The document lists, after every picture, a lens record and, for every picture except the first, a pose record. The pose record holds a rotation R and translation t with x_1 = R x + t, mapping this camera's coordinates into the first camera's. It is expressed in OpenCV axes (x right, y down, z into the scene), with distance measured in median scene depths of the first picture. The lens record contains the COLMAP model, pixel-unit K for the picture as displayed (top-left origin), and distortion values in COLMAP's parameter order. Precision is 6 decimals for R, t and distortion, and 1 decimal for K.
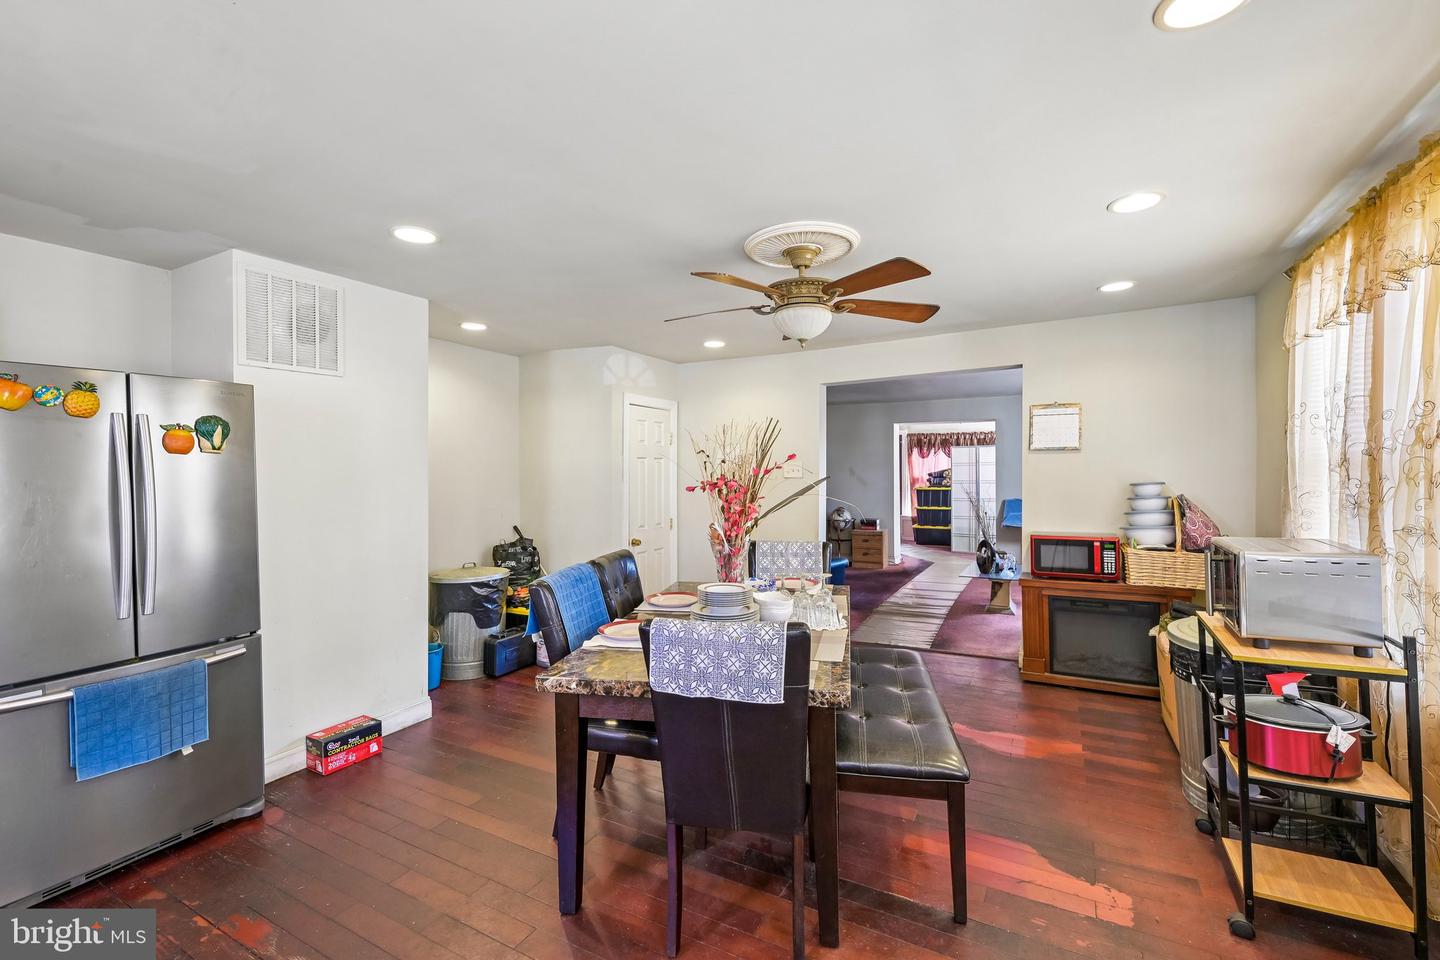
lens RADIAL K [[627.9, 0, 728.1], [0, 627.9, 467.5], [0, 0, 1]] dist [-0.000013, 0.000237]
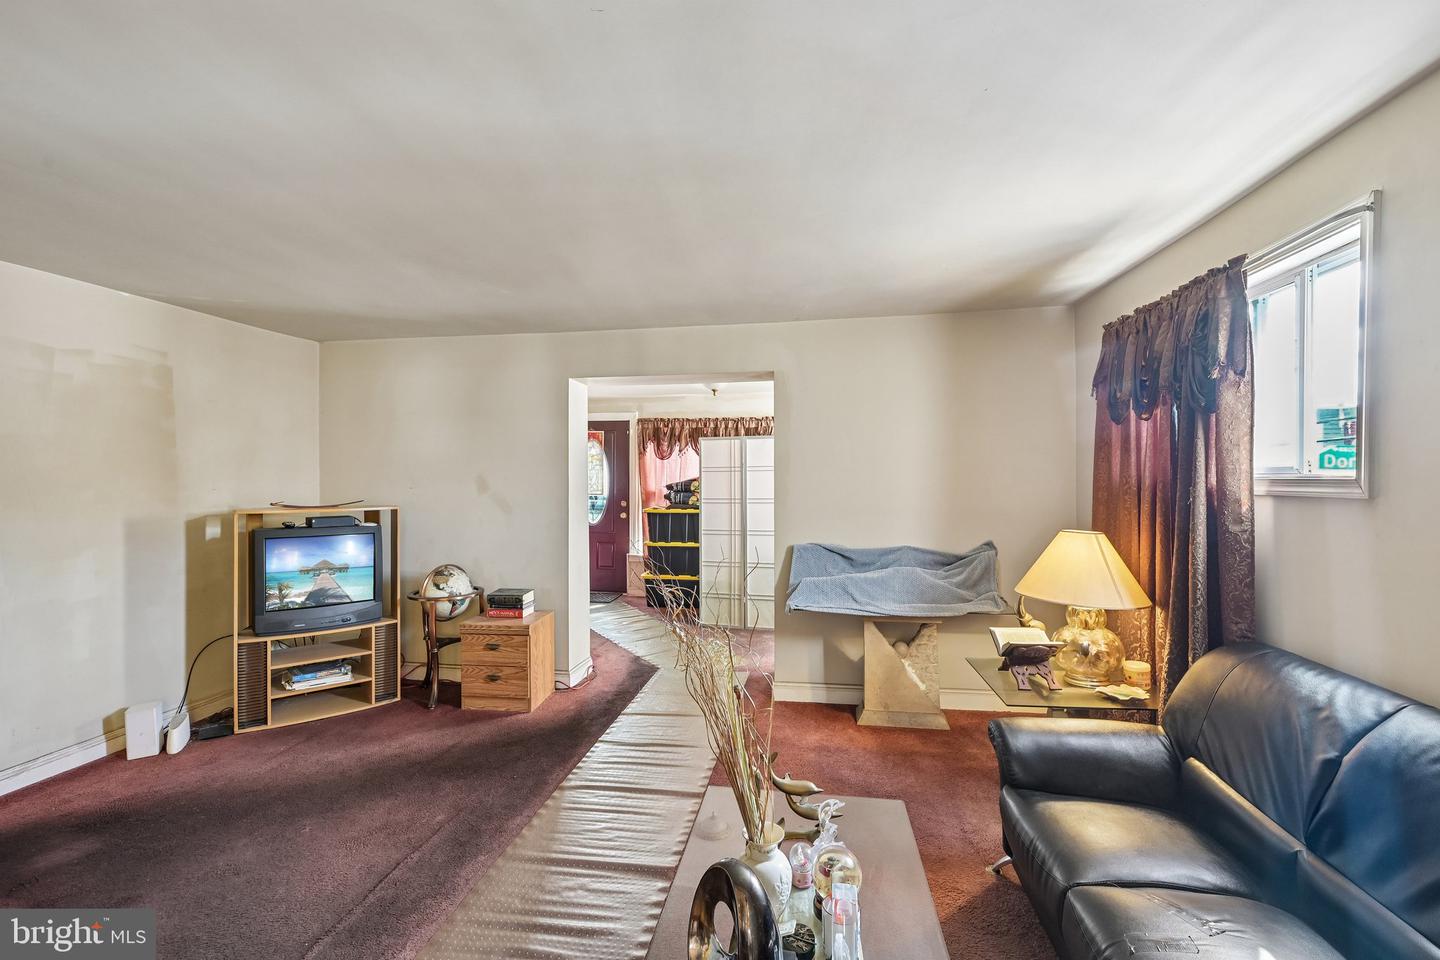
lens RADIAL K [[627.9, 0, 728.1], [0, 627.9, 467.5], [0, 0, 1]] dist [-0.000013, 0.000237]
pose [[0.943590, 0.009073, 0.330992, 0.182902], [-0.005326, 0.999911, -0.012224, -0.000009], [-0.331073, 0.009772, 0.943555, 0.438692]]
